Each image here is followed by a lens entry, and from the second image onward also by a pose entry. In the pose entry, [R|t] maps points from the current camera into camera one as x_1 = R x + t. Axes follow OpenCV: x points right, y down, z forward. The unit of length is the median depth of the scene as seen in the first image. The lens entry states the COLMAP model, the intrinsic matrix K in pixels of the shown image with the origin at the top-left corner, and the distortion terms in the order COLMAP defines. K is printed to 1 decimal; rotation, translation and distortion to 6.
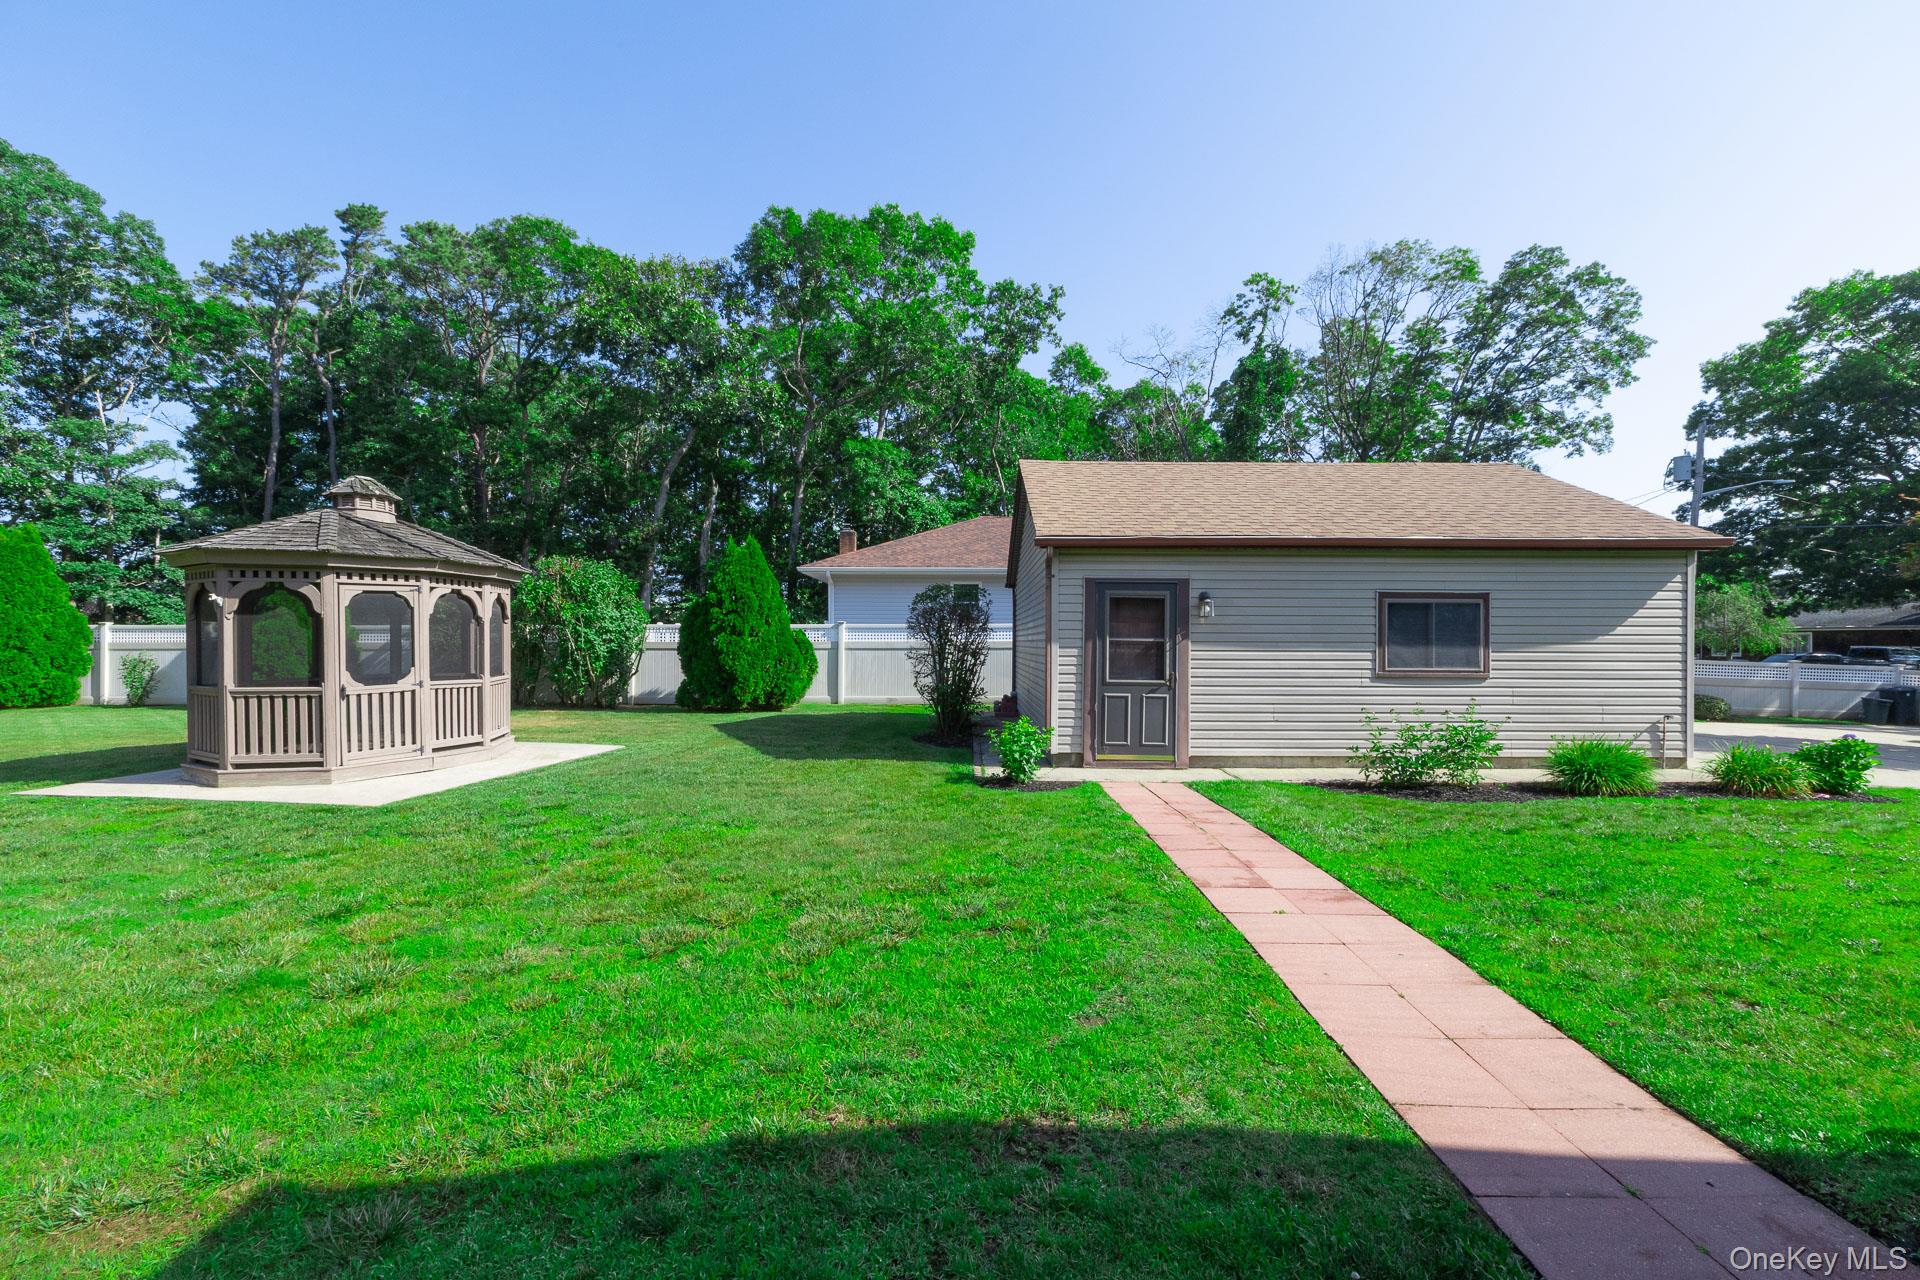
lens RADIAL K [[851.7, 0, 961.7], [0, 851.7, 642.9], [0, 0, 1]] dist [0.001164, -0.000488]
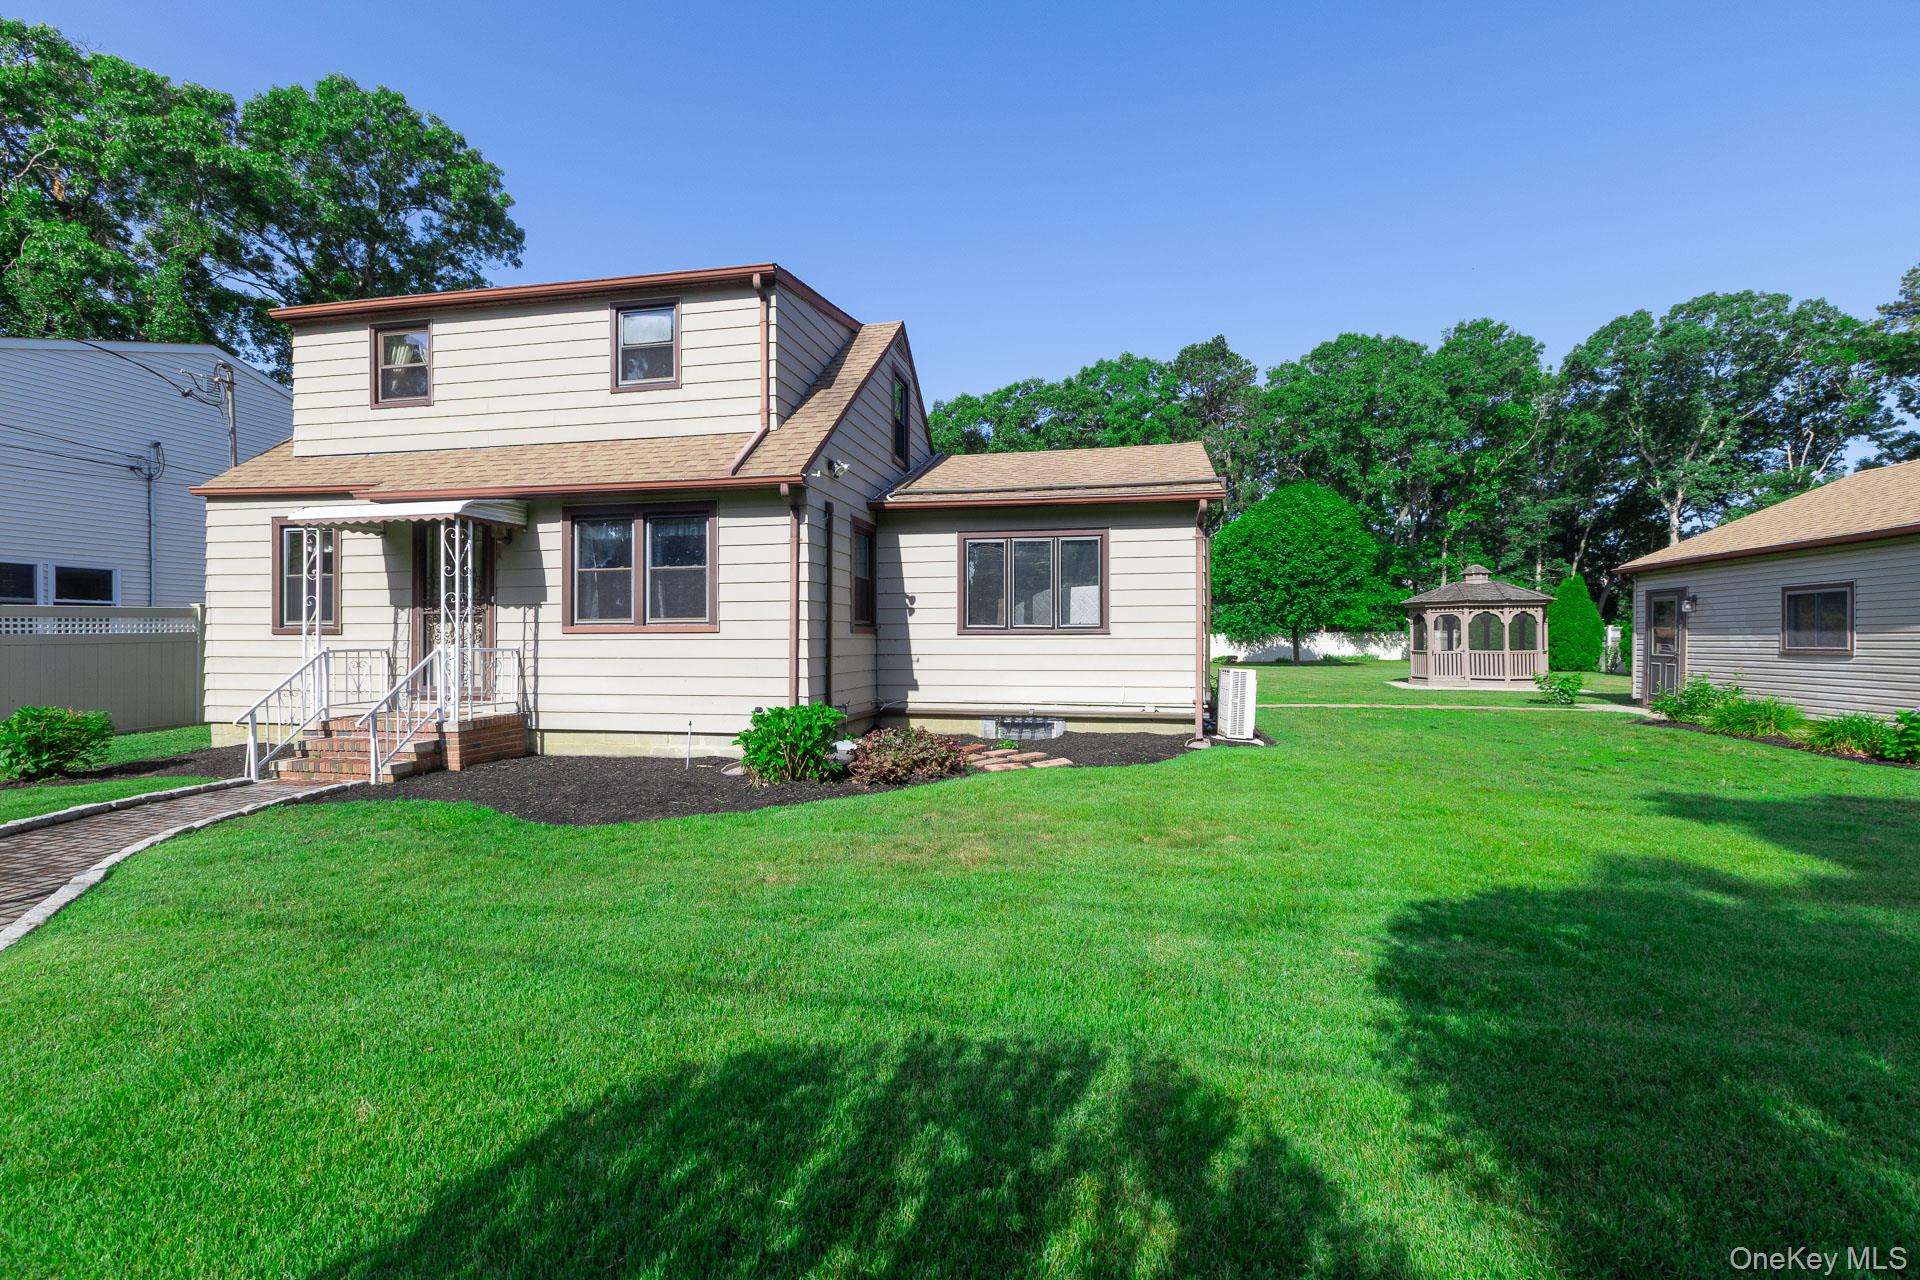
lens RADIAL K [[851.7, 0, 961.7], [0, 851.7, 642.9], [0, 0, 1]] dist [0.001164, -0.000488]
pose [[-0.194312, -0.000497, -0.980940, 0.535872], [-0.000611, 1.000000, -0.000386, 0.006686], [0.980940, 0.000525, -0.194312, 0.014868]]
